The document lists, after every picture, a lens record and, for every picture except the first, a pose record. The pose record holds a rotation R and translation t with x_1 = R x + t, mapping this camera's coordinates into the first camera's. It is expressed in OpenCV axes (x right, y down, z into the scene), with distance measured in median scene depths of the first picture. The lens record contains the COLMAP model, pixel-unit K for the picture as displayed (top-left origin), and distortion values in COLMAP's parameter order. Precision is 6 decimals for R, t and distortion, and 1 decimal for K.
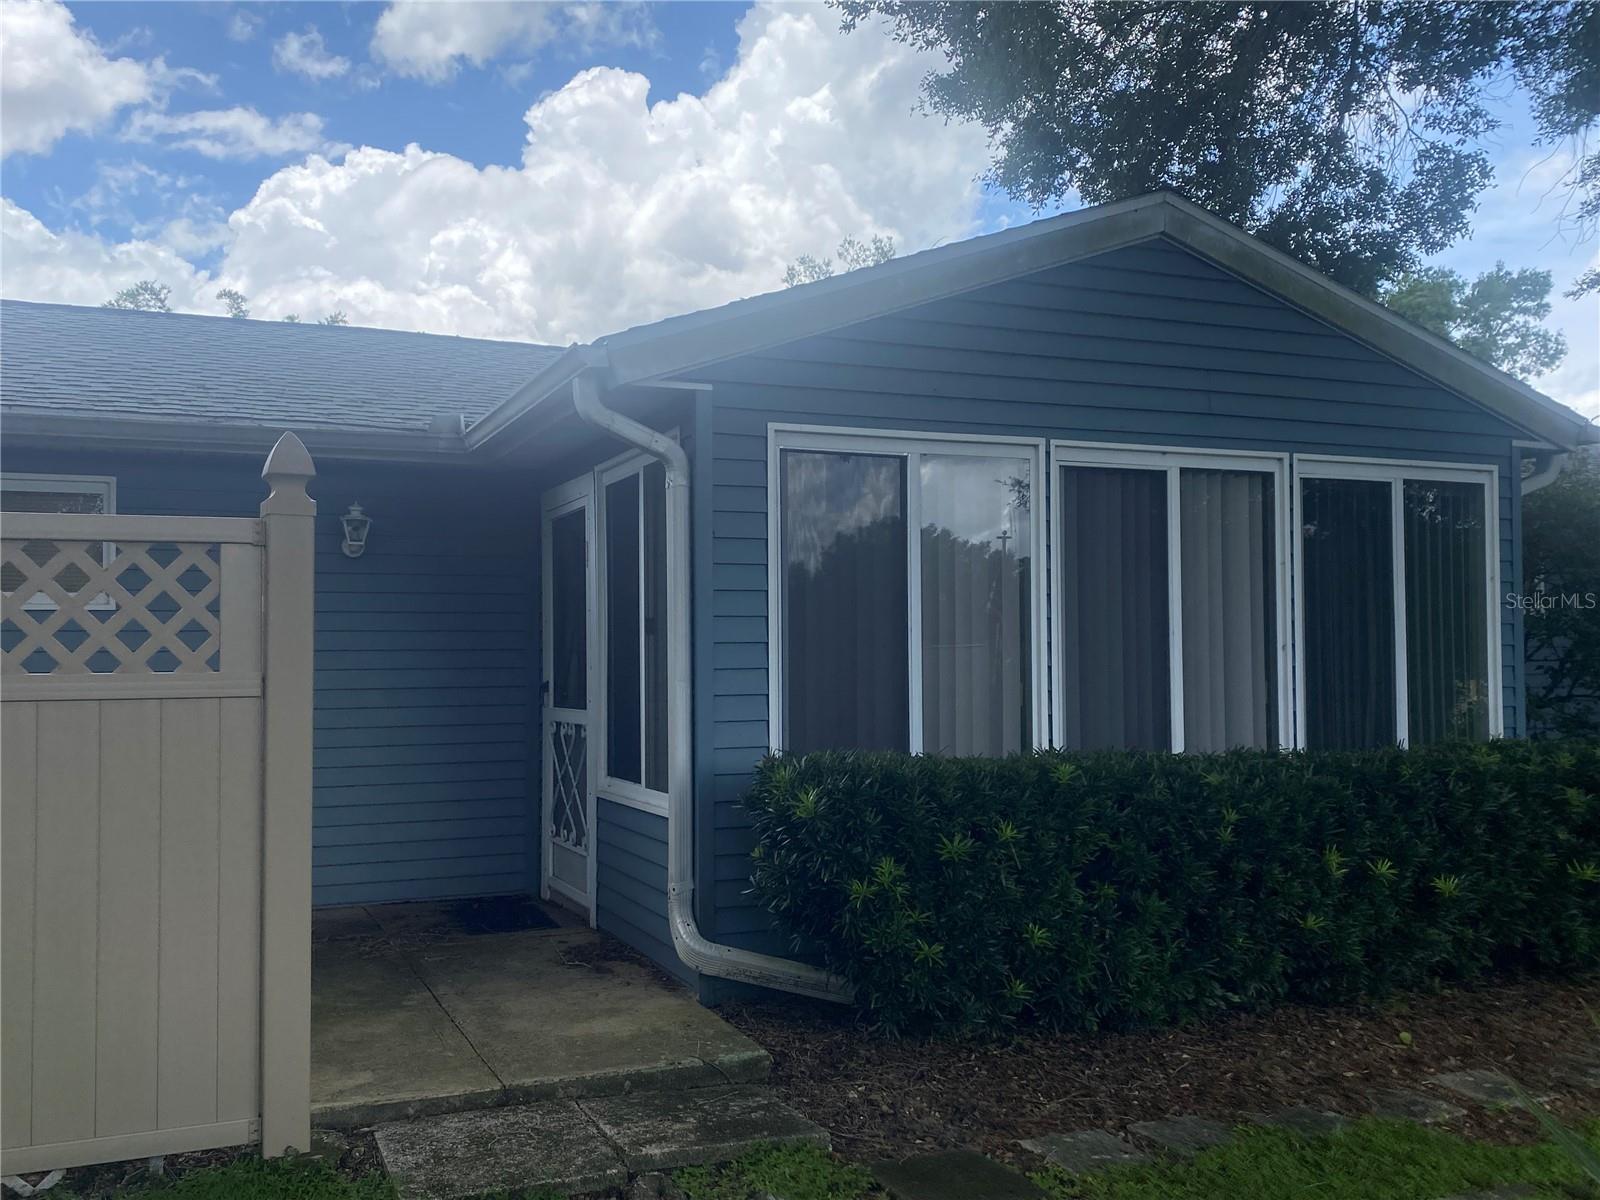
lens RADIAL K [[1468.9, 0, 800.0], [0, 1468.9, 600.0], [0, 0, 1]] dist [0.004333, 0.002171]
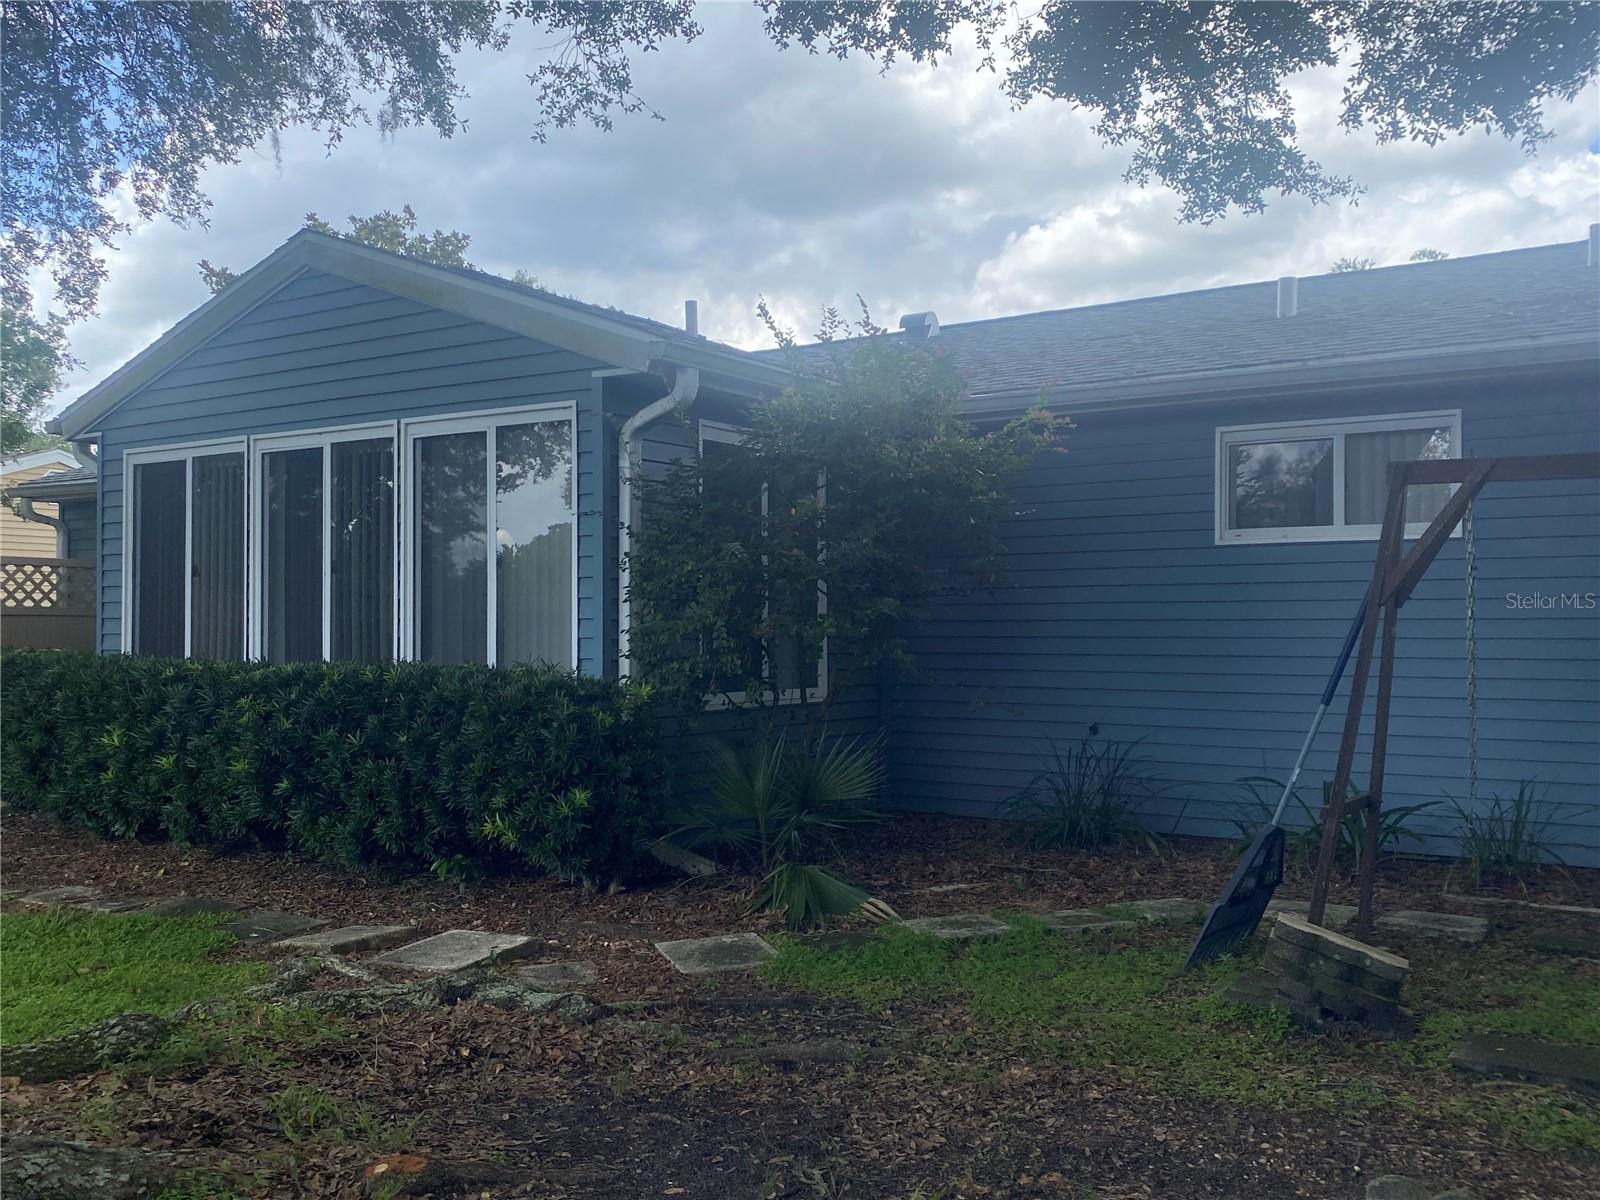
lens RADIAL K [[1468.9, 0, 800.0], [0, 1468.9, 600.0], [0, 0, 1]] dist [0.004333, 0.002171]
pose [[0.563047, -0.008950, -0.826376, 1.511779], [0.025072, 0.999666, 0.006256, 0.046705], [0.826044, -0.024242, 0.563084, 0.605128]]
